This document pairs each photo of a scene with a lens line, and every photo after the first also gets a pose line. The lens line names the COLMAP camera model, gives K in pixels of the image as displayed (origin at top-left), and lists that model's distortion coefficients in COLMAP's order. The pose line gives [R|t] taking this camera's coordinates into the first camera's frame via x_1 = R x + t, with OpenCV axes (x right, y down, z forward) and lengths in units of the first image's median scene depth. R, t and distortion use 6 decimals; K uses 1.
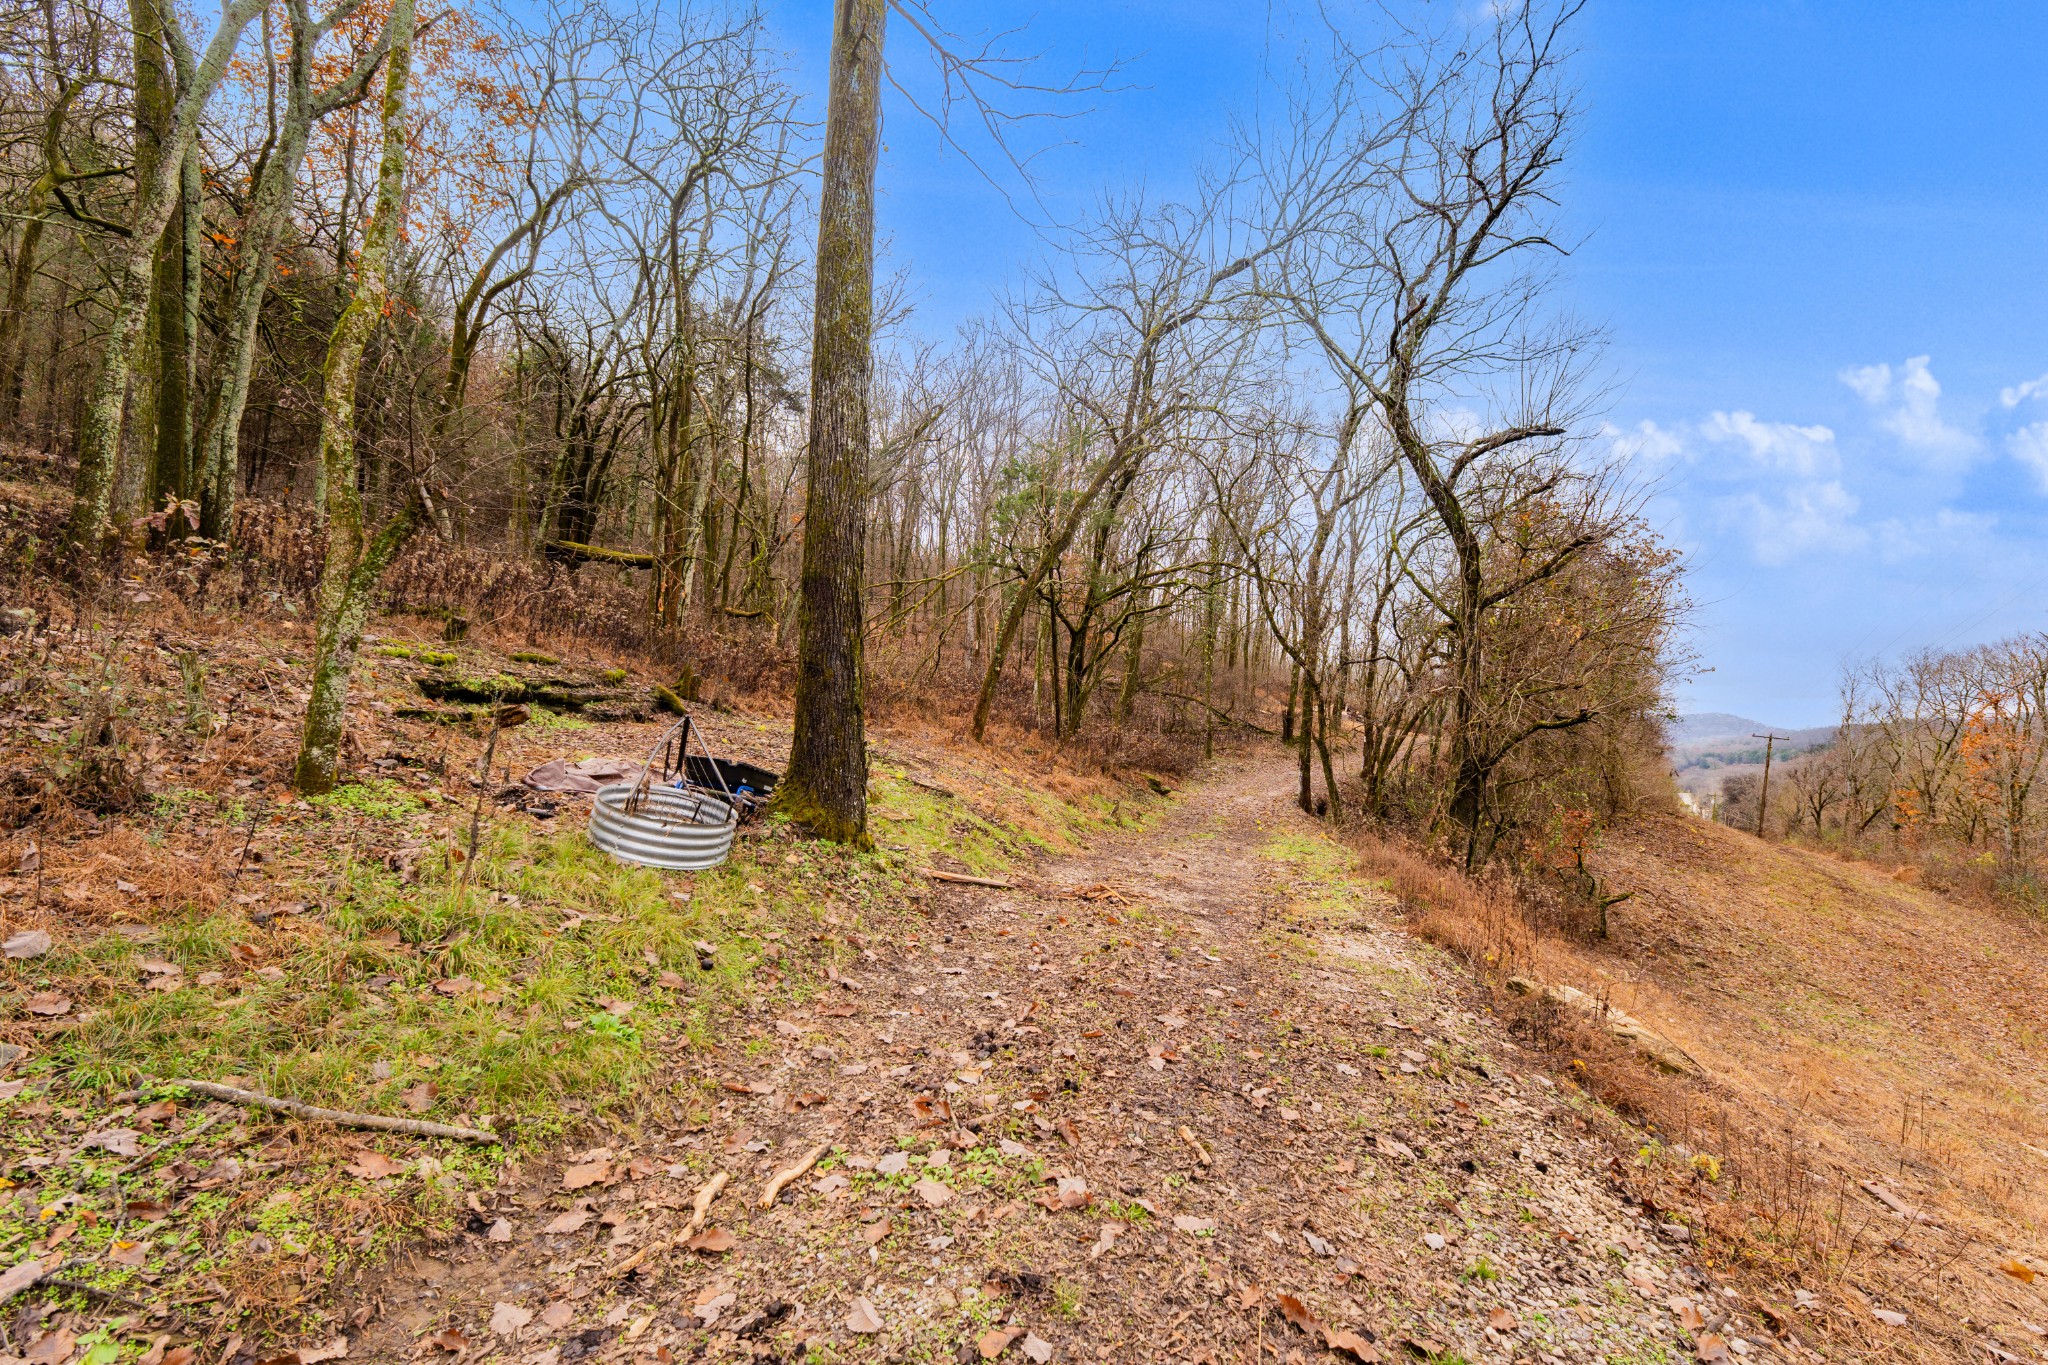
lens RADIAL K [[859.6, 0, 1030.9], [0, 859.6, 680.5], [0, 0, 1]] dist [-0.002026, 0.000067]
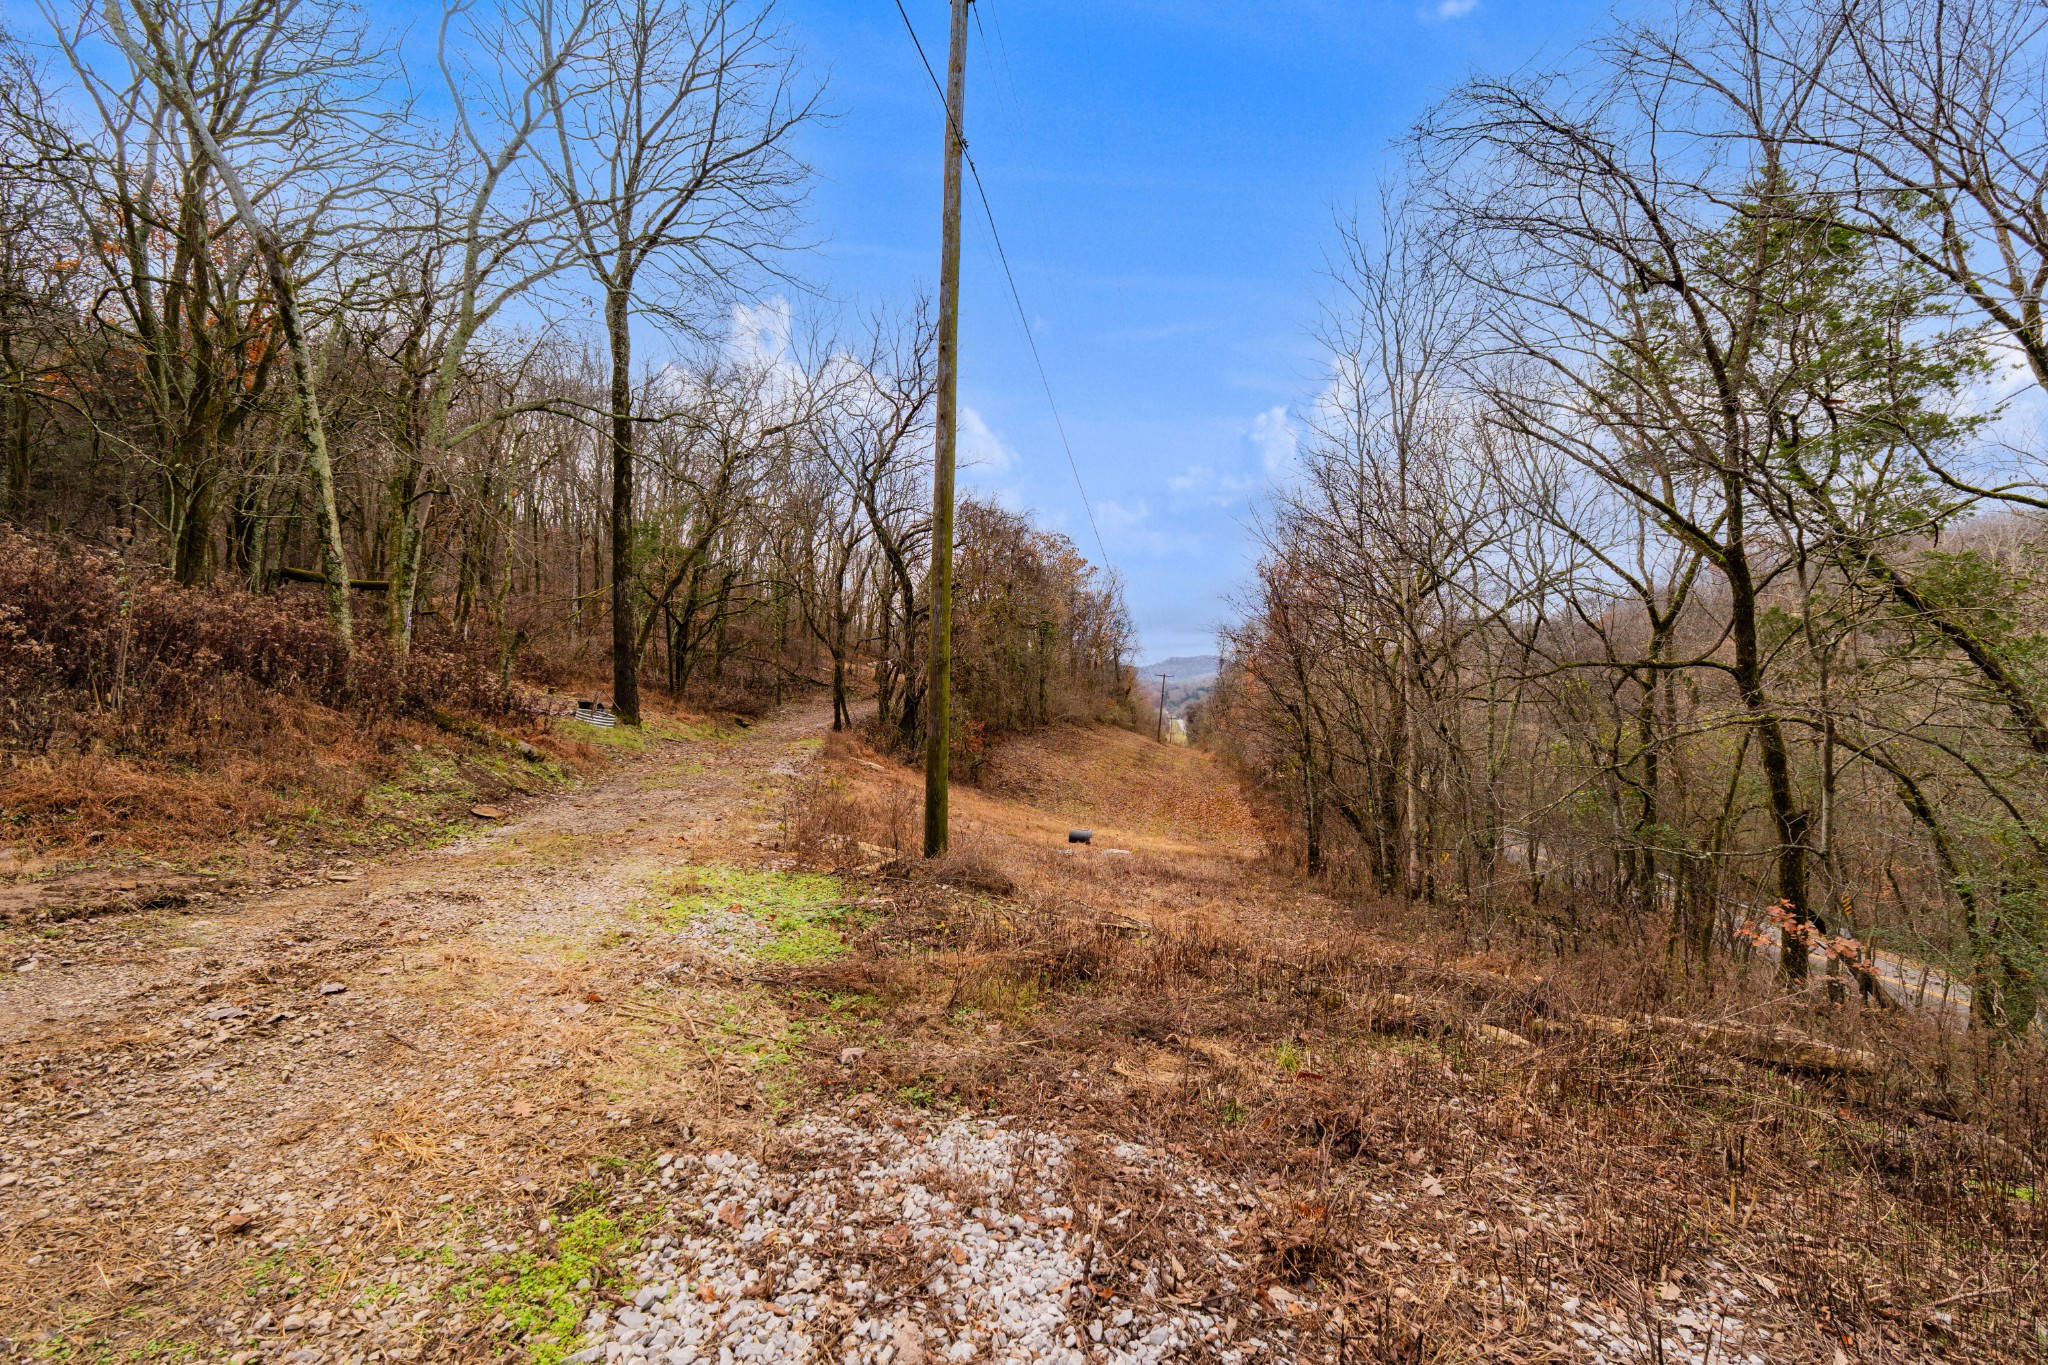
lens RADIAL K [[859.6, 0, 1030.9], [0, 859.6, 680.5], [0, 0, 1]] dist [-0.002026, 0.000067]
pose [[0.891289, -0.034704, 0.452106, -0.087661], [0.010821, 0.998411, 0.055304, -0.033591], [-0.453306, -0.044400, 0.890248, -0.640360]]
